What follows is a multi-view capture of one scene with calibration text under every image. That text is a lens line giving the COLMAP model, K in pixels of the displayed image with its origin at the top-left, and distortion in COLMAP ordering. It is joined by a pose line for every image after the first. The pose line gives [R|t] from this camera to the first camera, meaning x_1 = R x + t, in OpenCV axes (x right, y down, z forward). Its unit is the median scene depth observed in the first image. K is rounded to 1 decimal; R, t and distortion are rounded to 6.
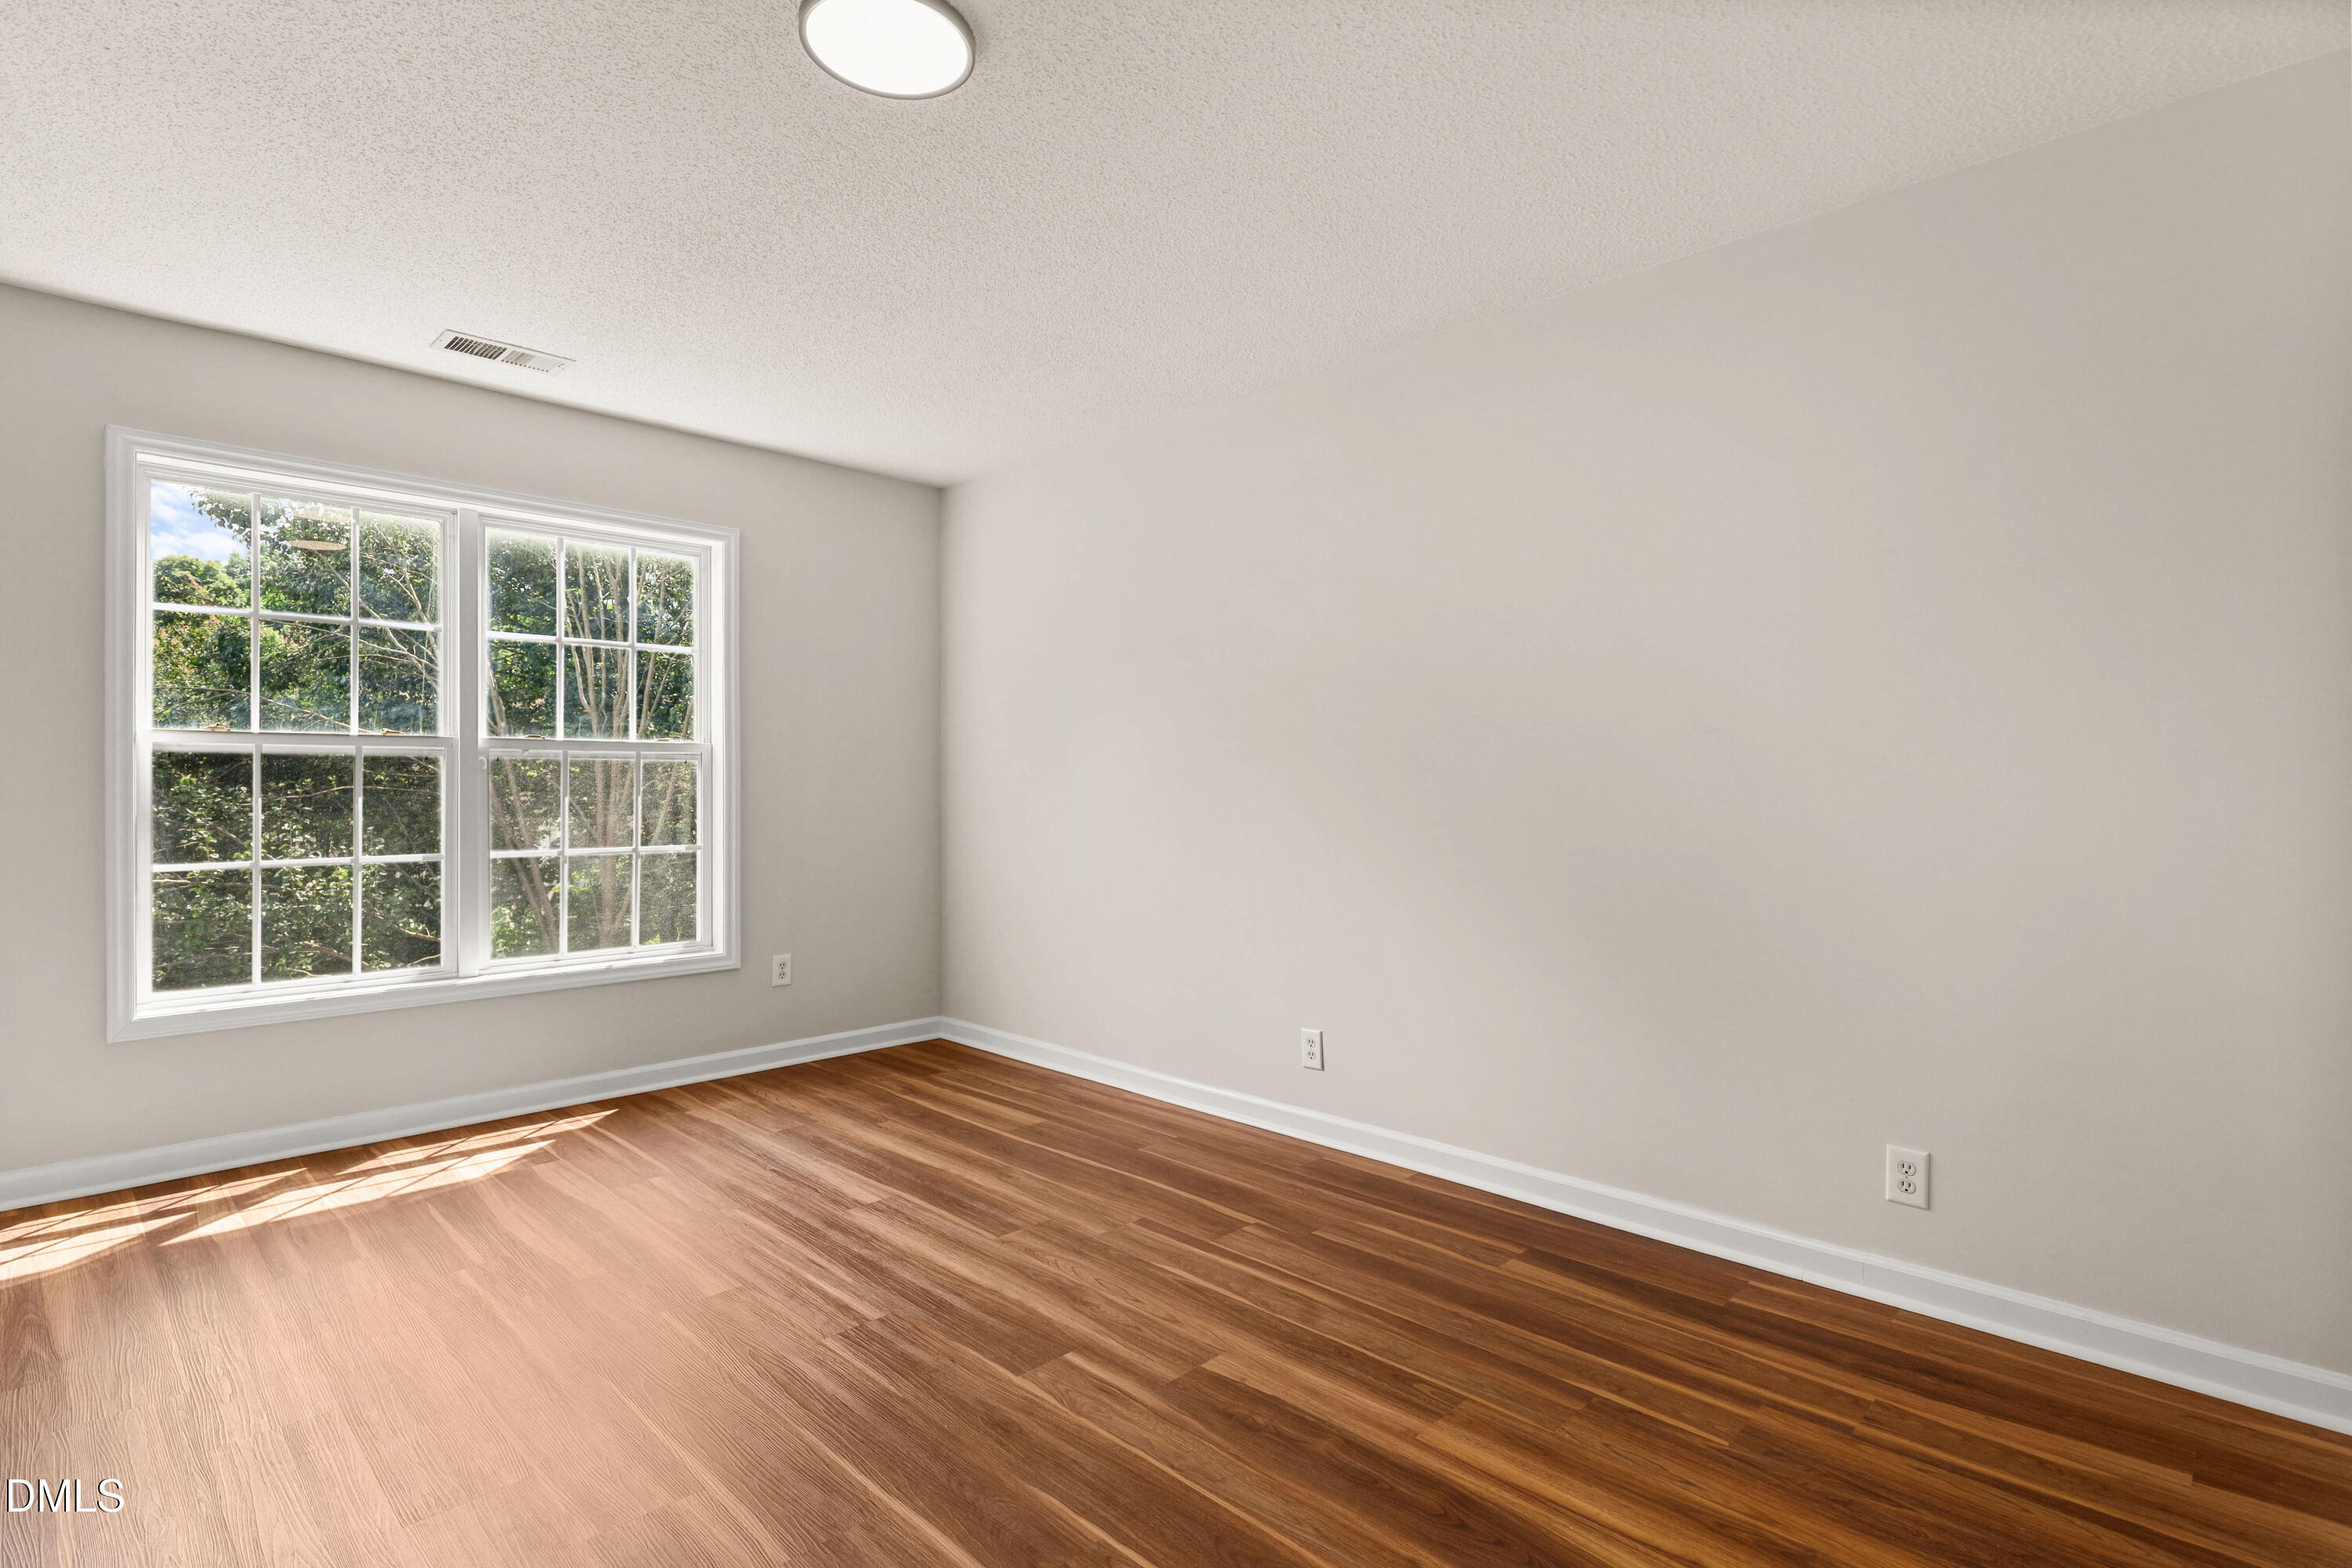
lens RADIAL K [[1147.9, 0, 1186.8], [0, 1147.9, 780.4], [0, 0, 1]] dist [0.003070, -0.000065]
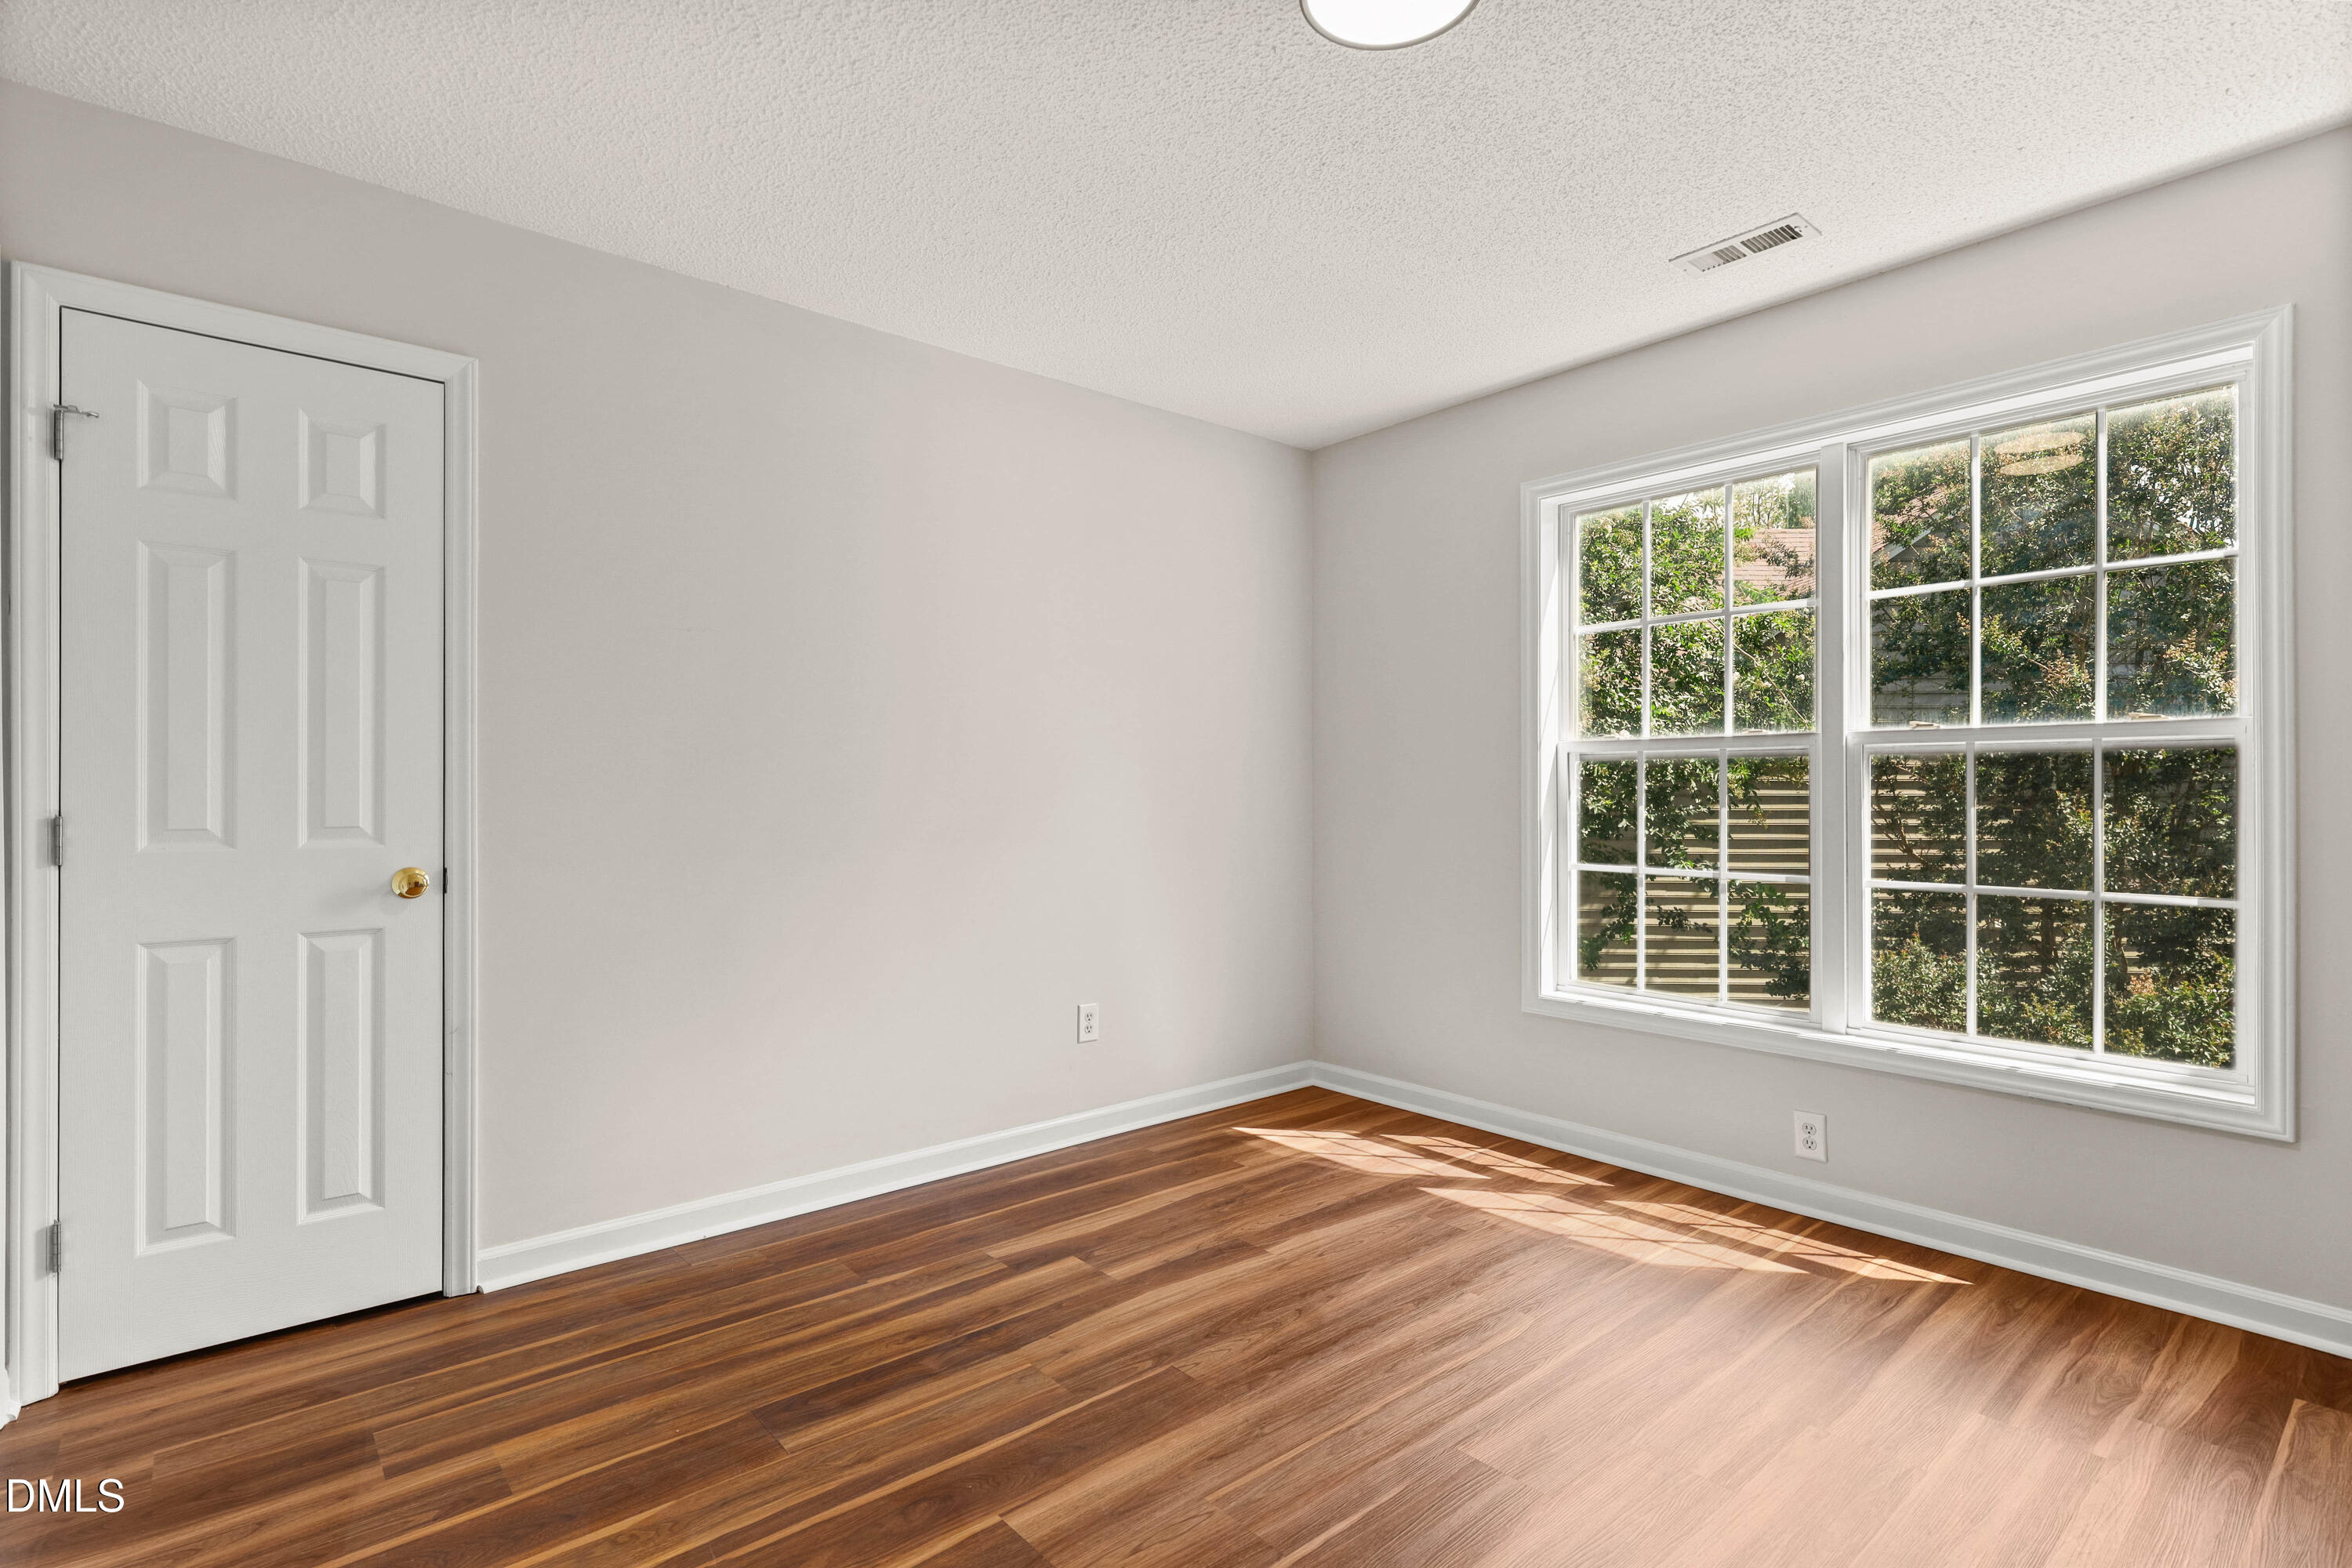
lens RADIAL K [[1147.9, 0, 1183.4], [0, 1147.9, 782.3], [0, 0, 1]] dist [0.003070, -0.000065]
pose [[-0.054987, 0.002176, -0.998485, 0.209578], [0.002554, 0.999995, 0.002039, -0.005671], [0.998484, -0.002438, -0.054992, 0.639137]]
